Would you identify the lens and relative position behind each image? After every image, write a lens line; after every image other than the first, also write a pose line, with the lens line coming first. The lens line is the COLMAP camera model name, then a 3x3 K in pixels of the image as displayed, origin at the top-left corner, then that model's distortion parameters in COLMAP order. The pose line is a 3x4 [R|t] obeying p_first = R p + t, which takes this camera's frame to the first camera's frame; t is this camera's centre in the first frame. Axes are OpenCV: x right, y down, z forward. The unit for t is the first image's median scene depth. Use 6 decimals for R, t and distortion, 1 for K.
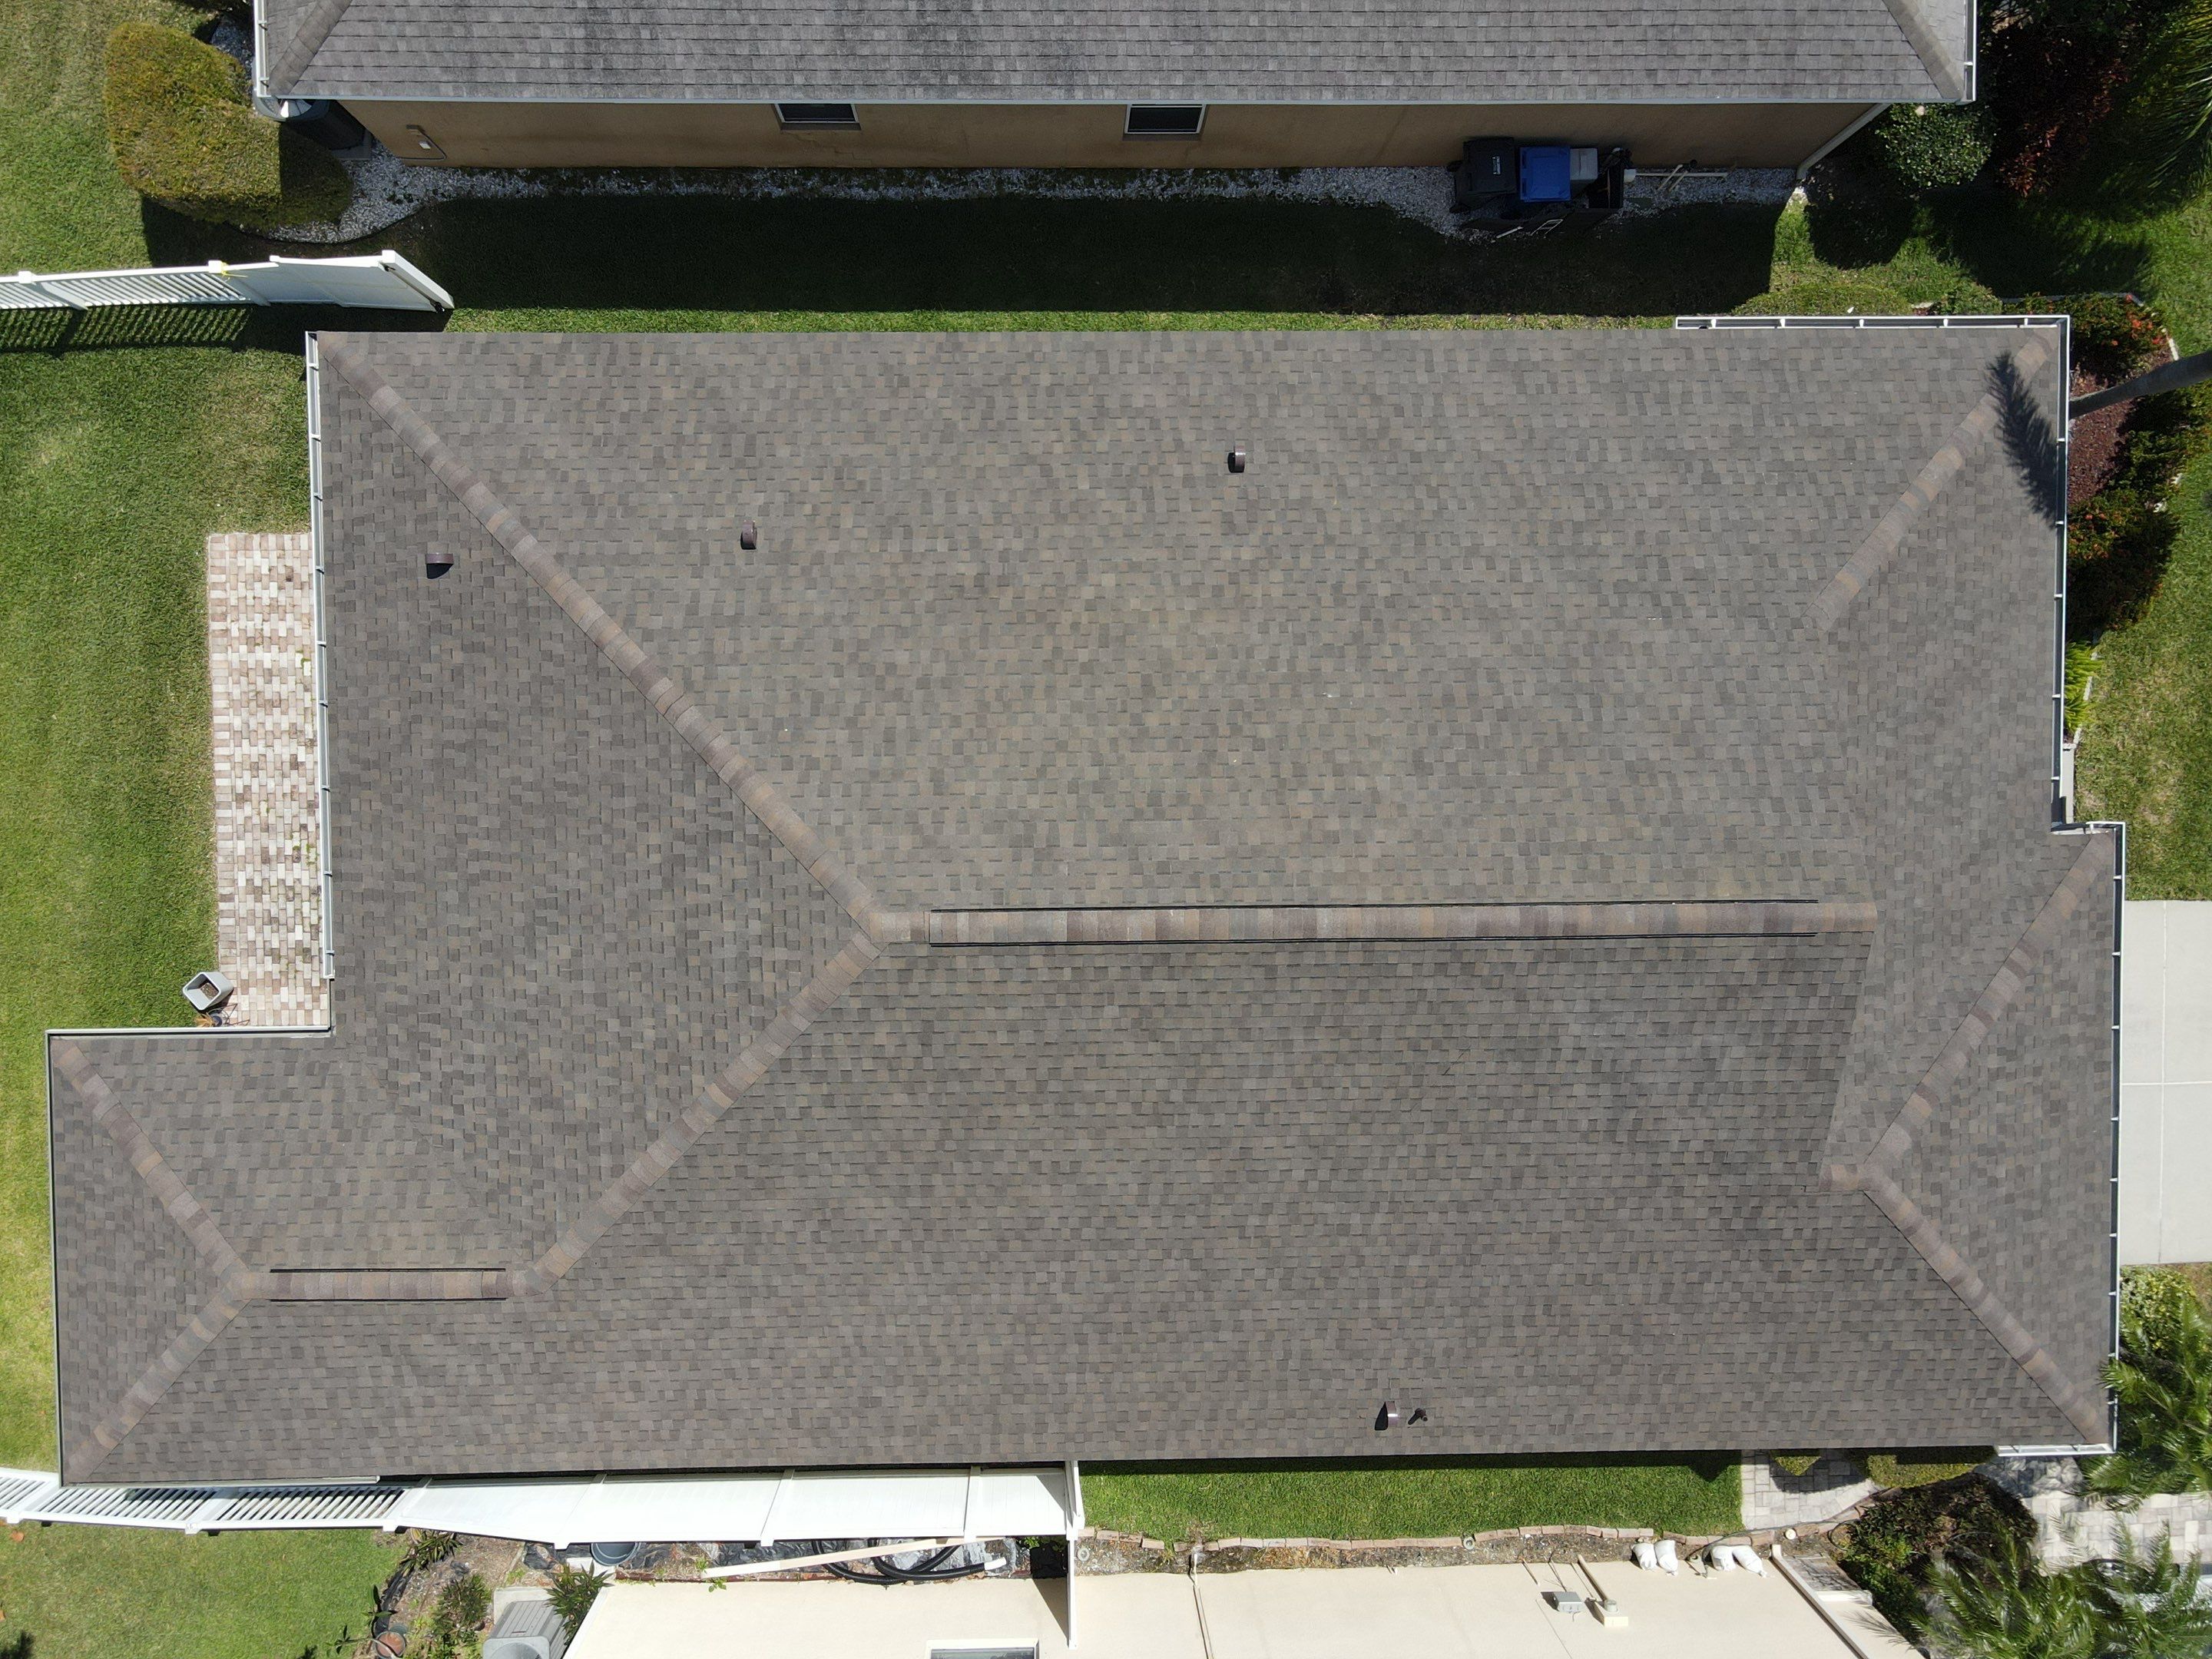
lens RADIAL K [[1626.1, 0, 1076.0], [0, 1626.1, 814.9], [0, 0, 1]] dist [-0.002594, 0.027088]
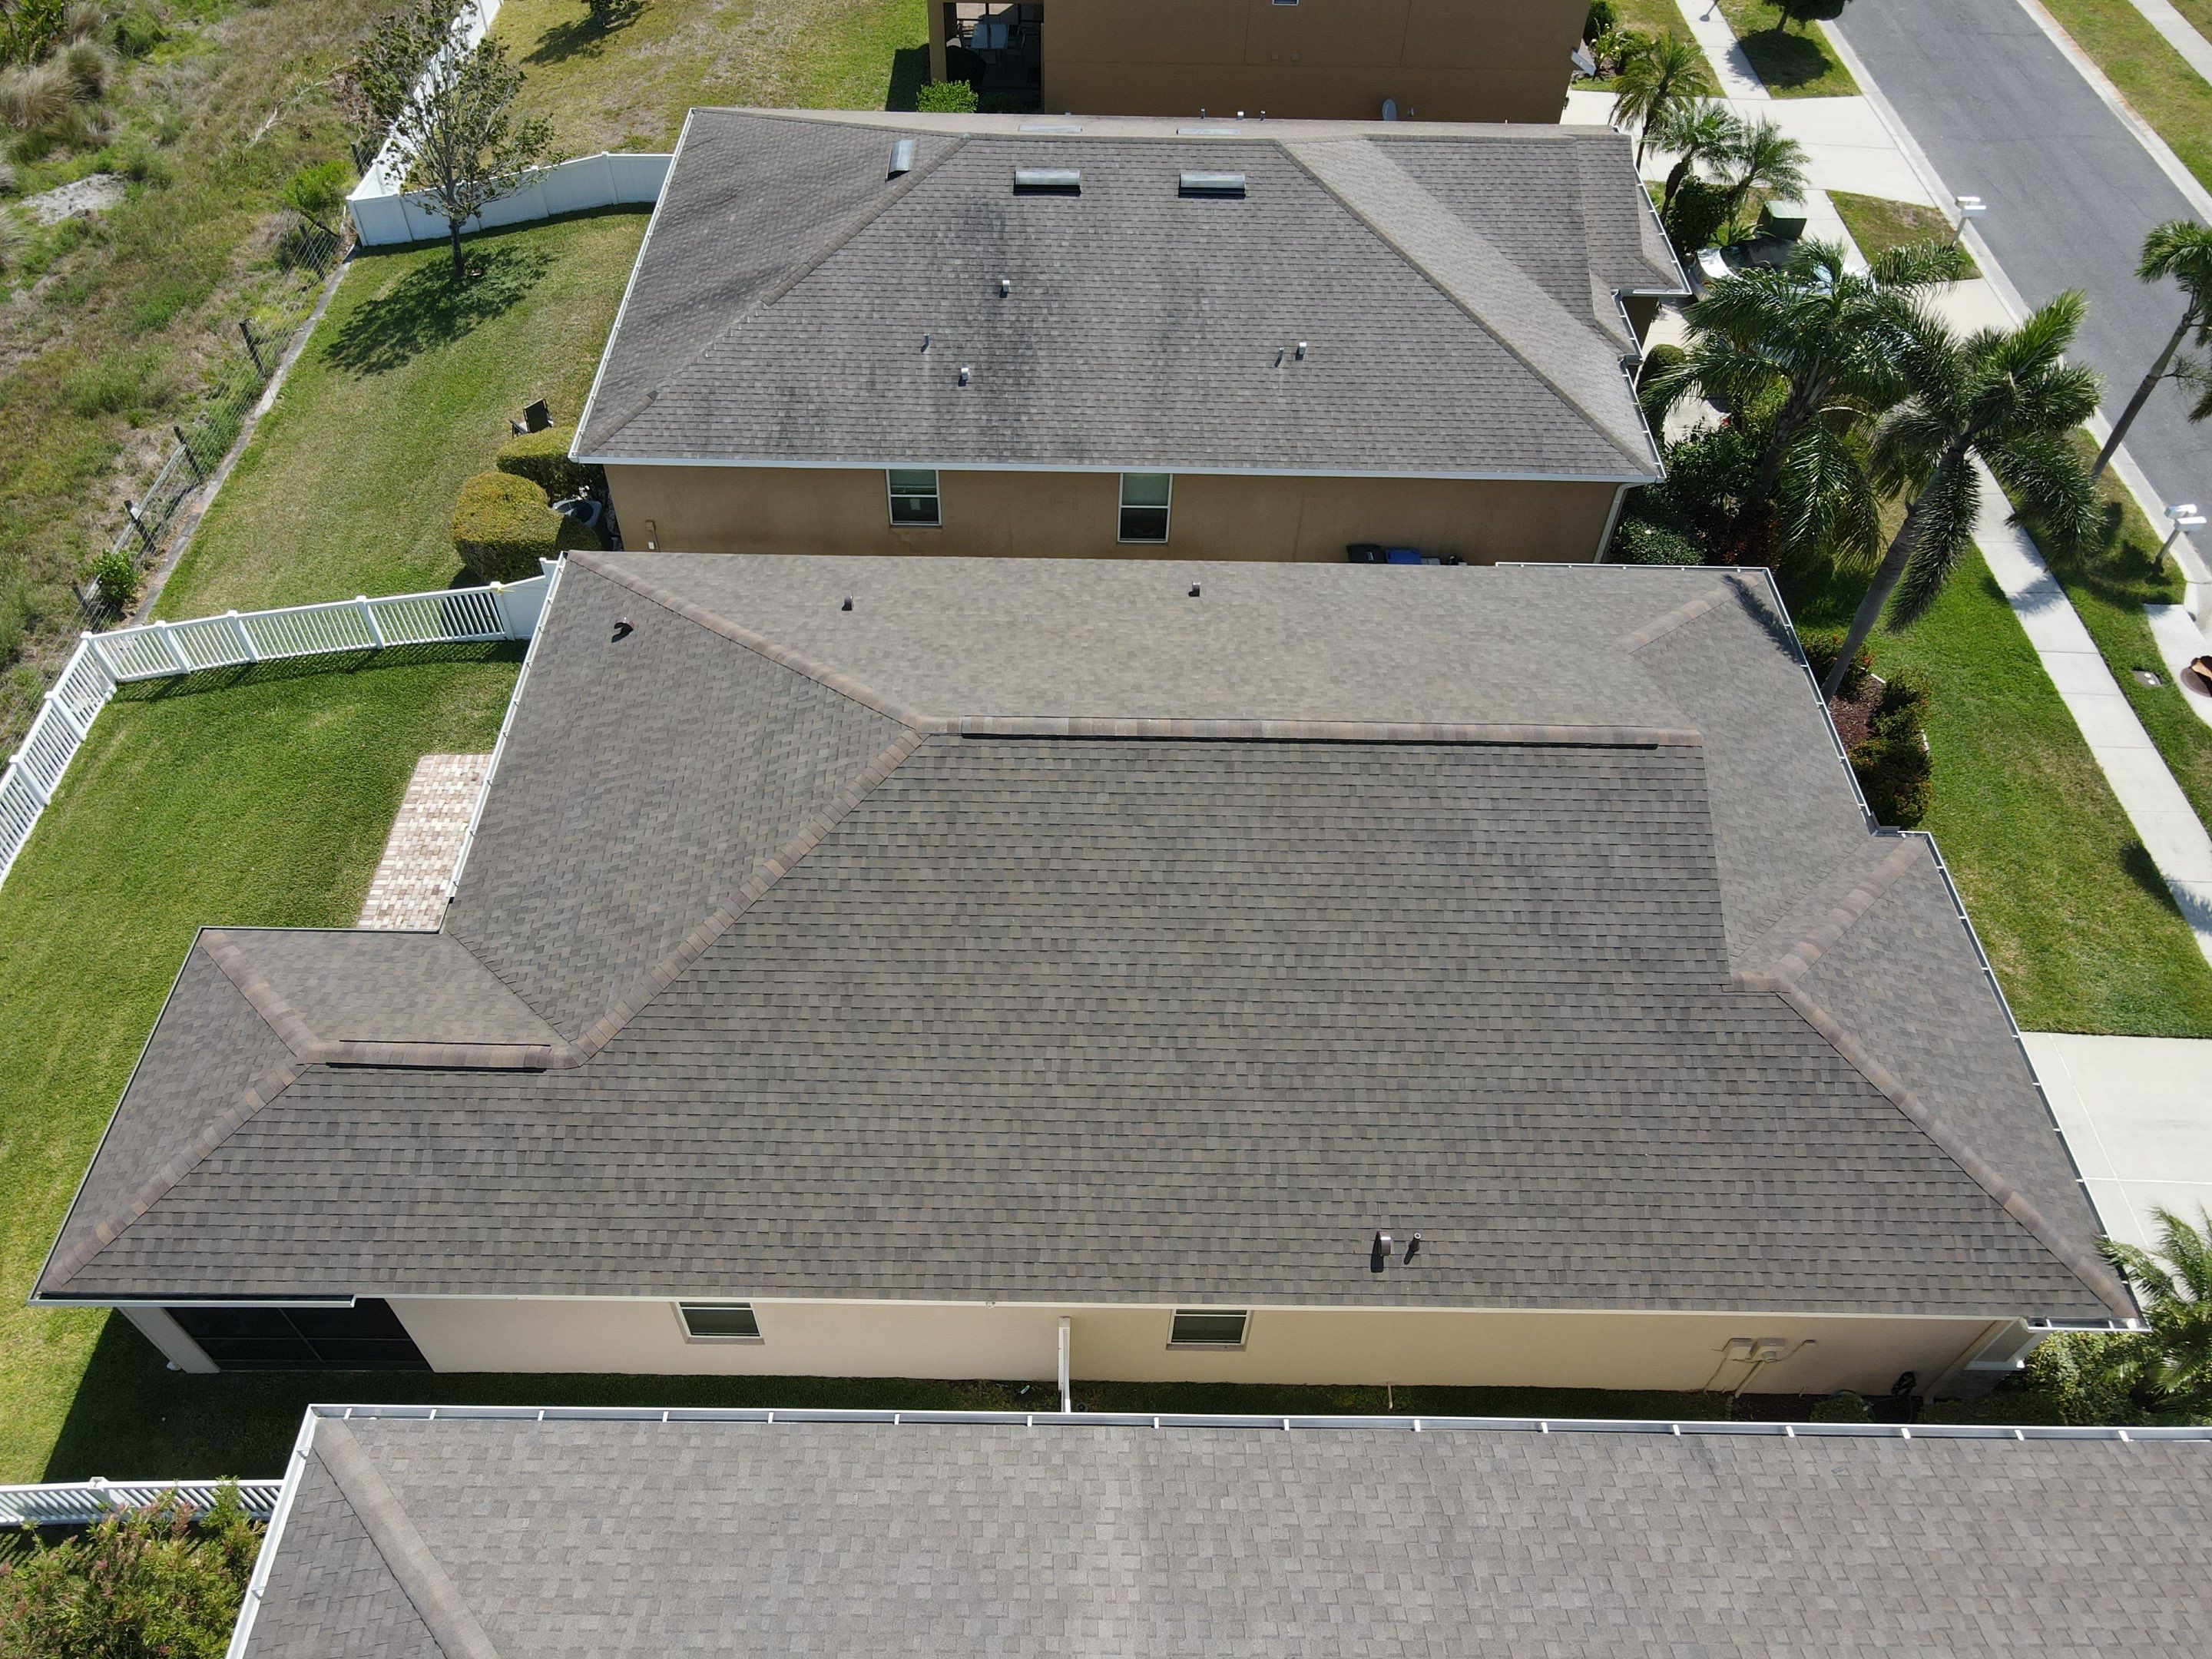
lens RADIAL K [[1626.1, 0, 1071.1], [0, 1626.1, 819.6], [0, 0, 1]] dist [-0.002594, 0.027088]
pose [[0.999798, 0.008311, -0.018320, 0.018564], [-0.018592, 0.729532, -0.683694, 0.891375], [0.007683, 0.683897, 0.729538, 0.096856]]
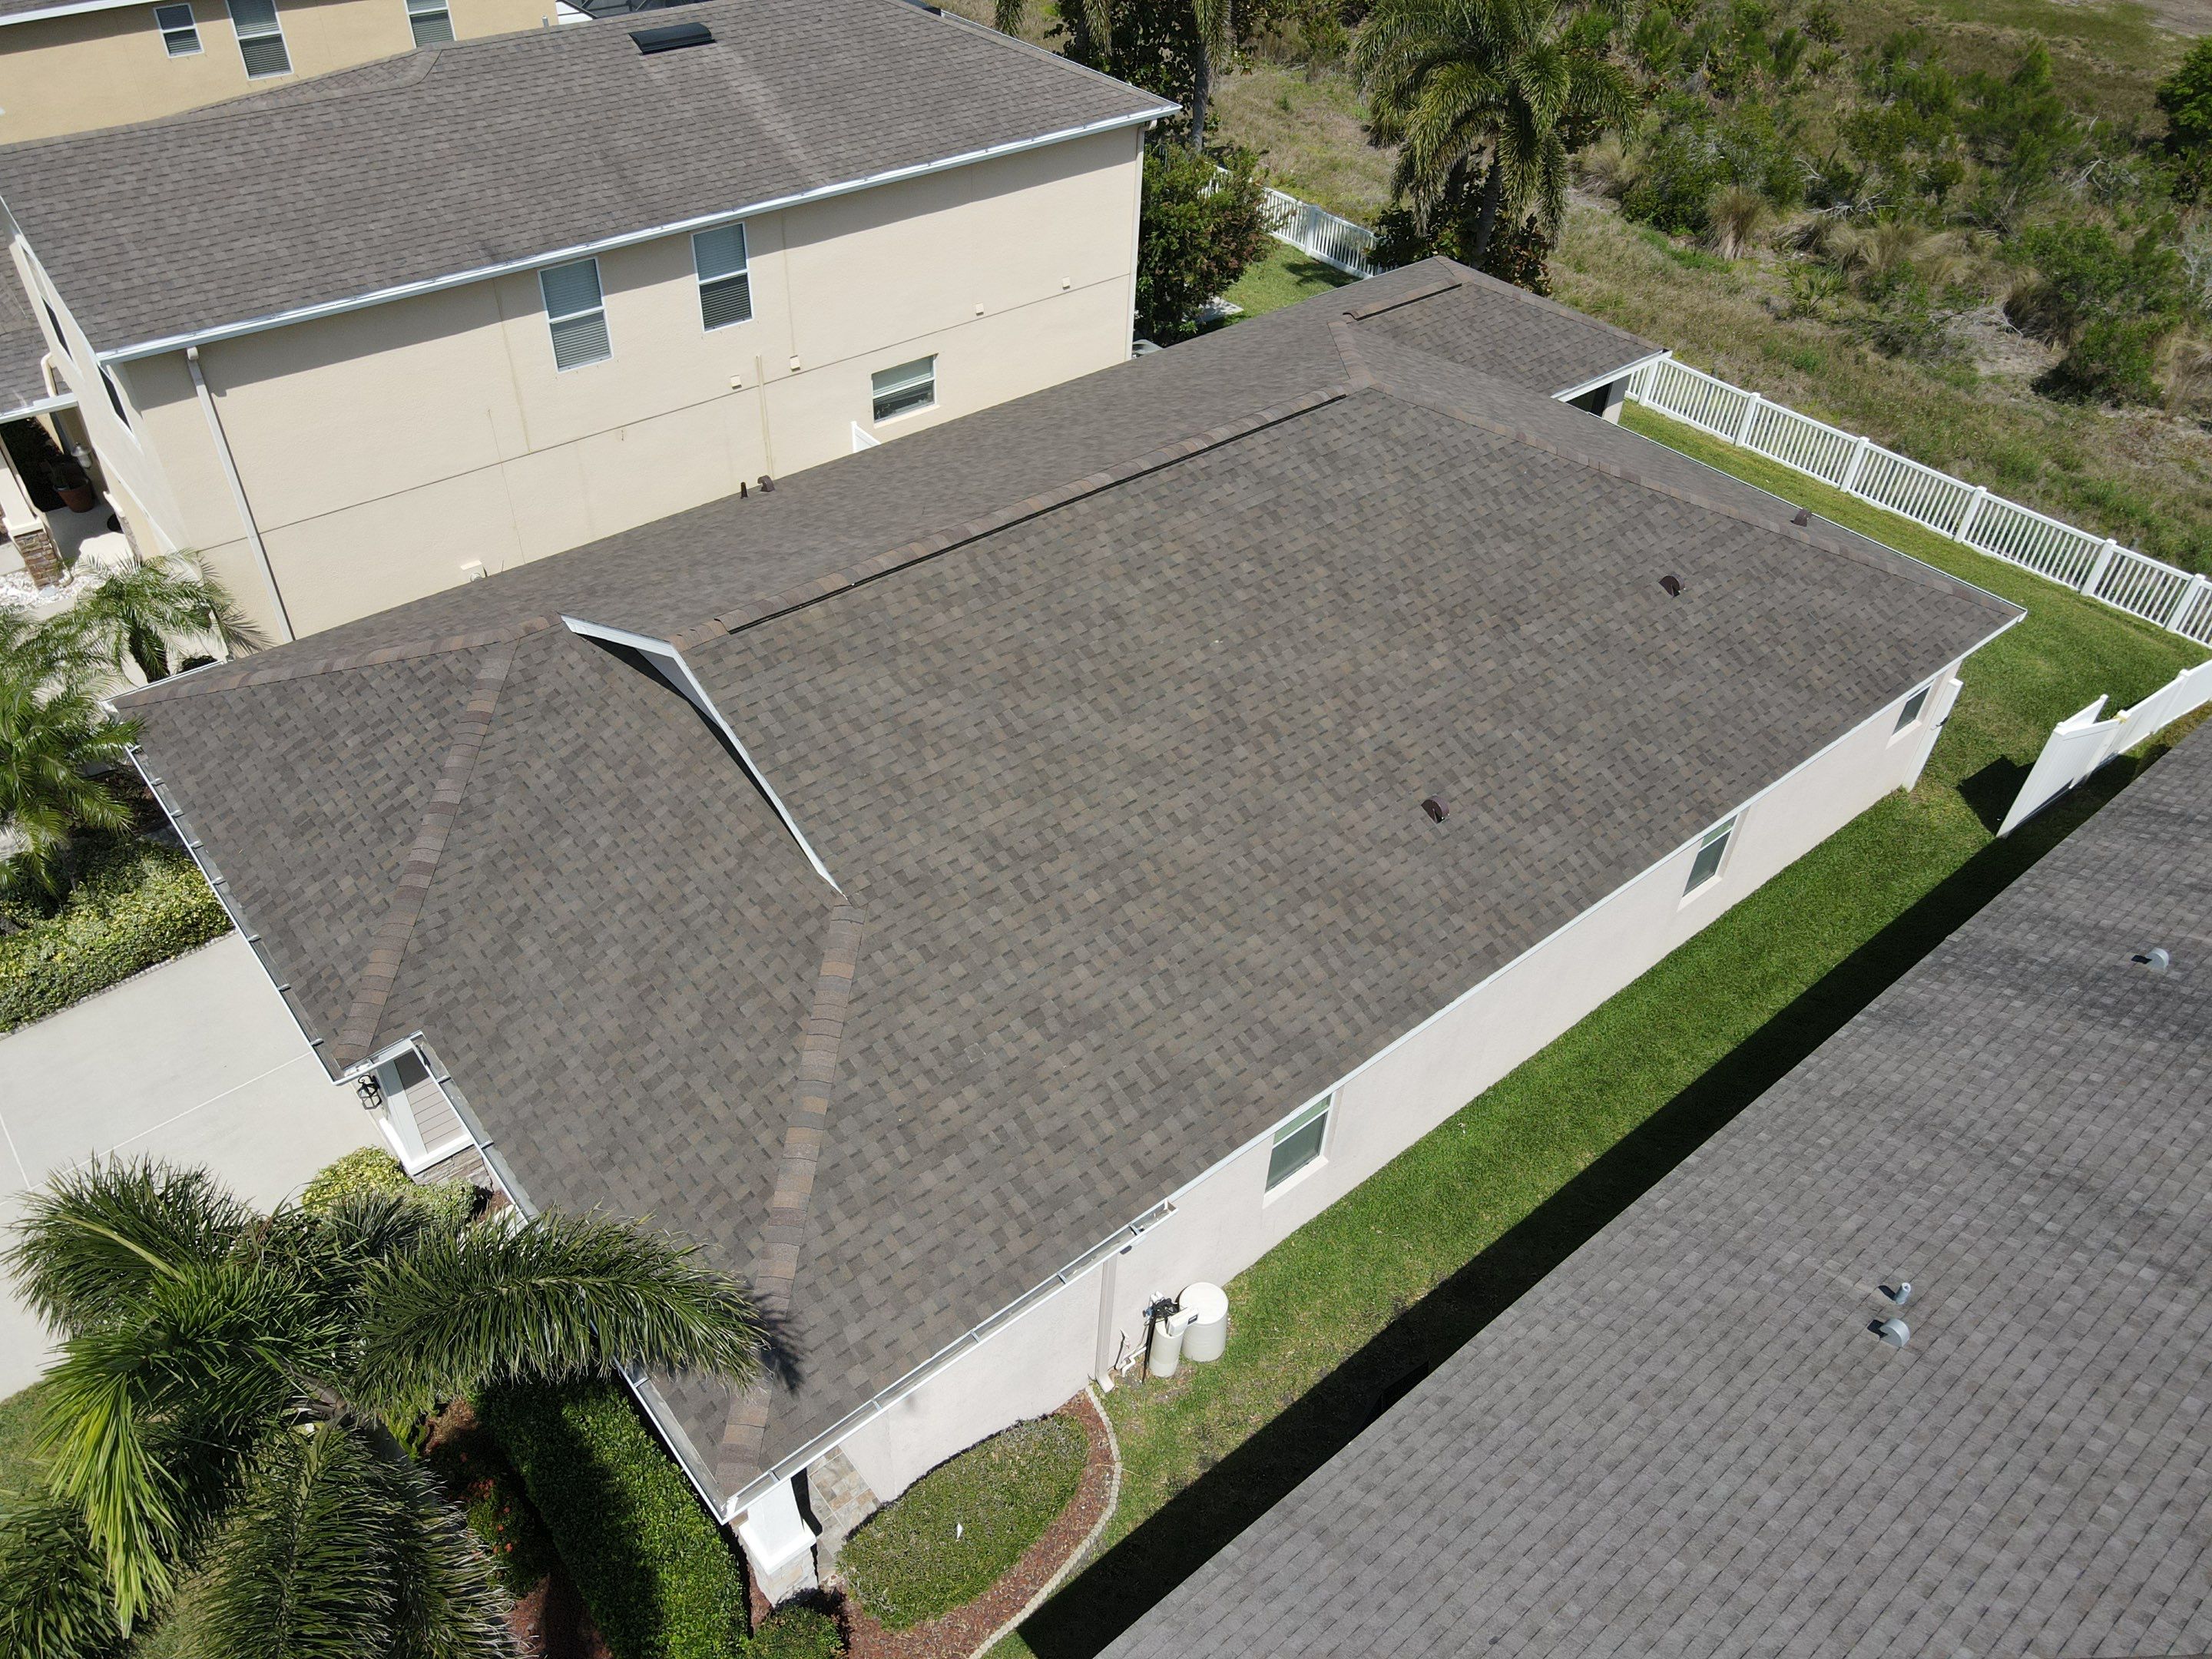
lens RADIAL K [[1627.3, 0, 1071.0], [0, 1627.3, 821.6], [0, 0, 1]] dist [-0.004515, 0.003429]
pose [[-0.780236, 0.373561, -0.501681, 0.747789], [-0.622235, -0.545220, 0.561746, -0.624038], [-0.063681, 0.750458, 0.657843, 0.377389]]
